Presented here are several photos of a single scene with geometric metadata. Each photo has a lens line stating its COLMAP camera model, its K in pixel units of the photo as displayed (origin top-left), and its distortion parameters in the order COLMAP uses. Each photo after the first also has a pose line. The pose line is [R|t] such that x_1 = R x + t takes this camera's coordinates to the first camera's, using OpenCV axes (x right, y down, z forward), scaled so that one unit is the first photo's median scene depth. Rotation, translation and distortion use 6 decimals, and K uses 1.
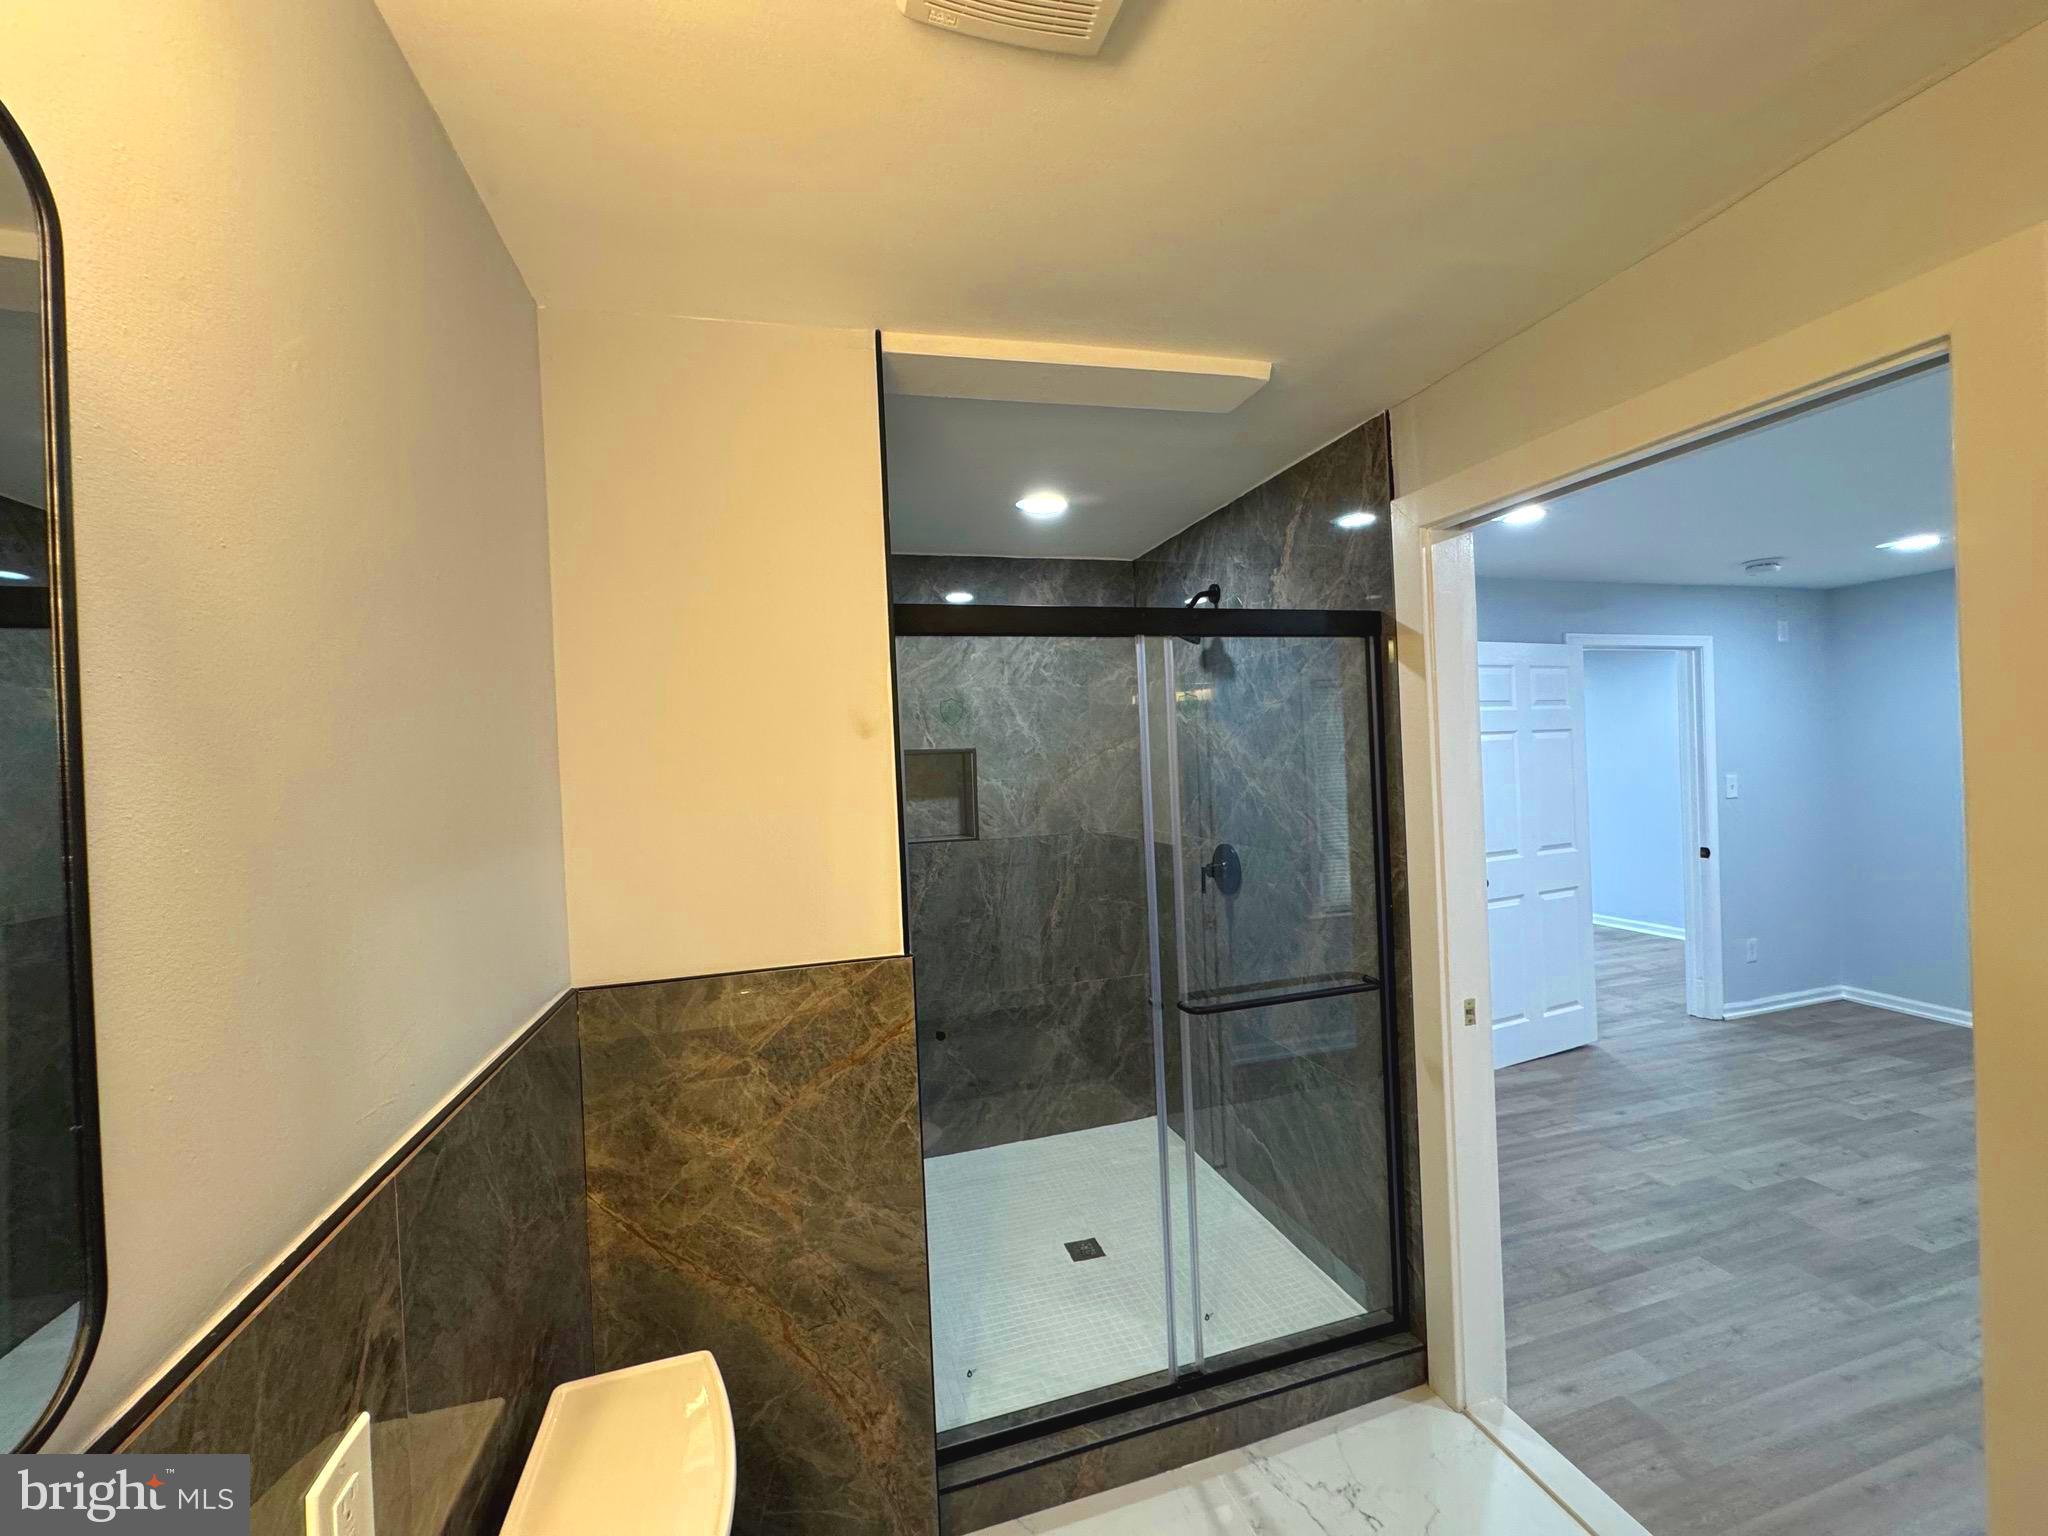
lens RADIAL K [[818.7, 0, 1019.0], [0, 818.7, 771.5], [0, 0, 1]] dist [-0.004448, 0.000722]
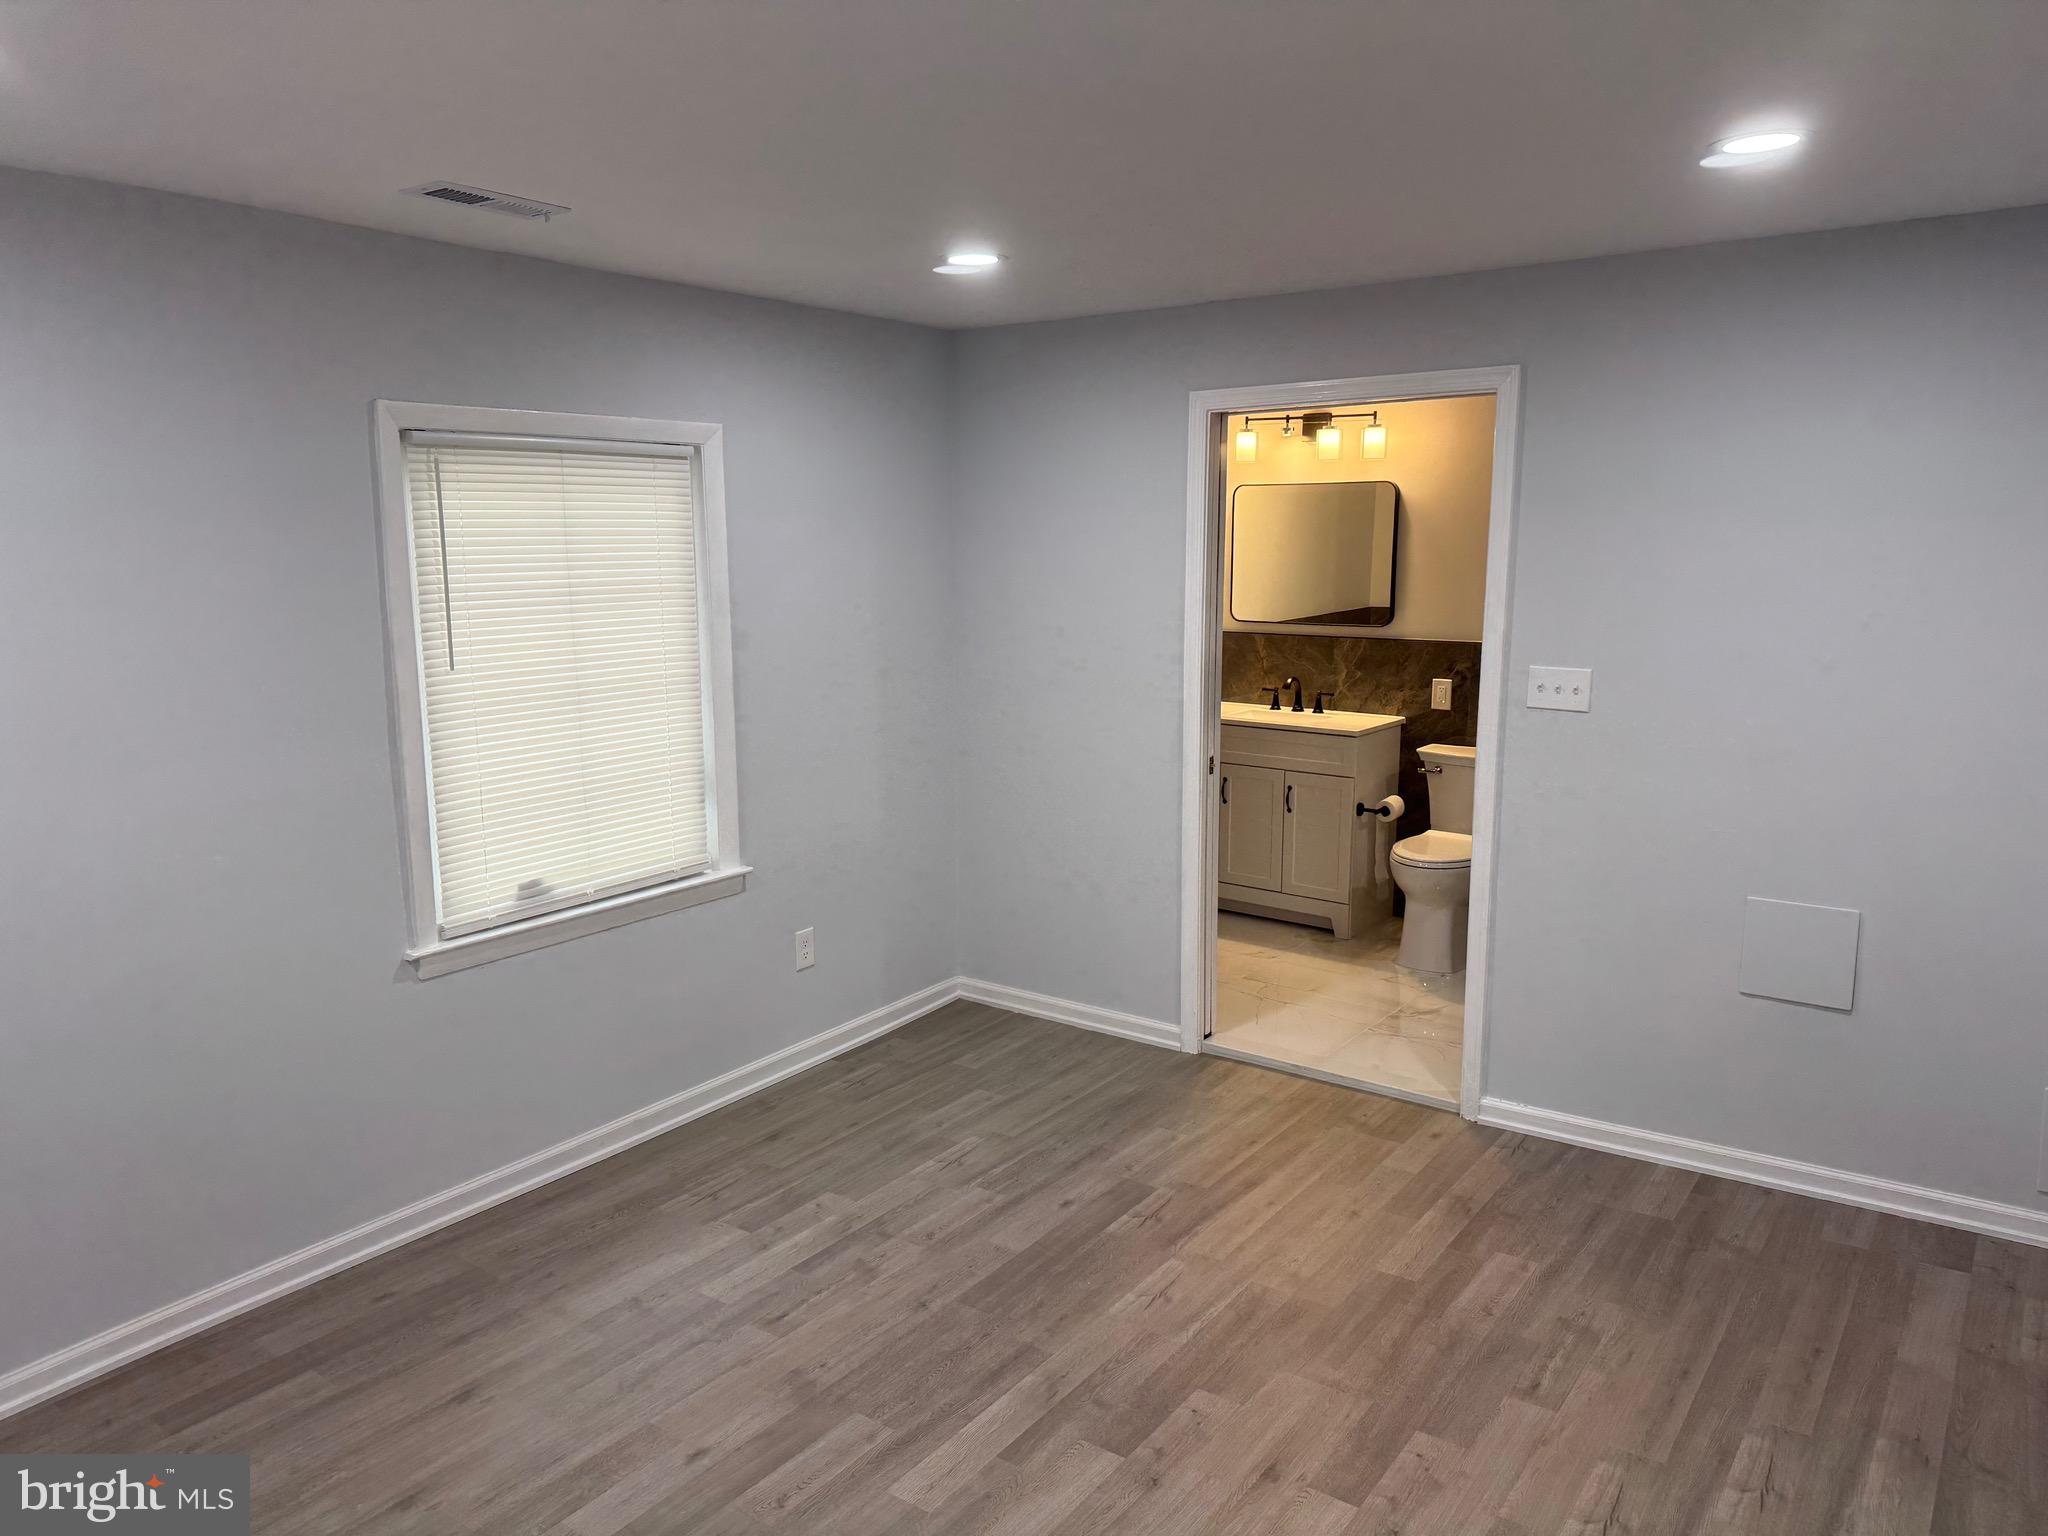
lens RADIAL K [[1448.5, 0, 1029.6], [0, 1448.5, 757.5], [0, 0, 1]] dist [0.081812, -0.087811]
pose [[-0.787213, 0.141227, -0.600292, 2.165894], [0.027200, 0.980428, 0.194989, -0.189268], [0.616081, 0.137170, -0.775647, 2.051783]]
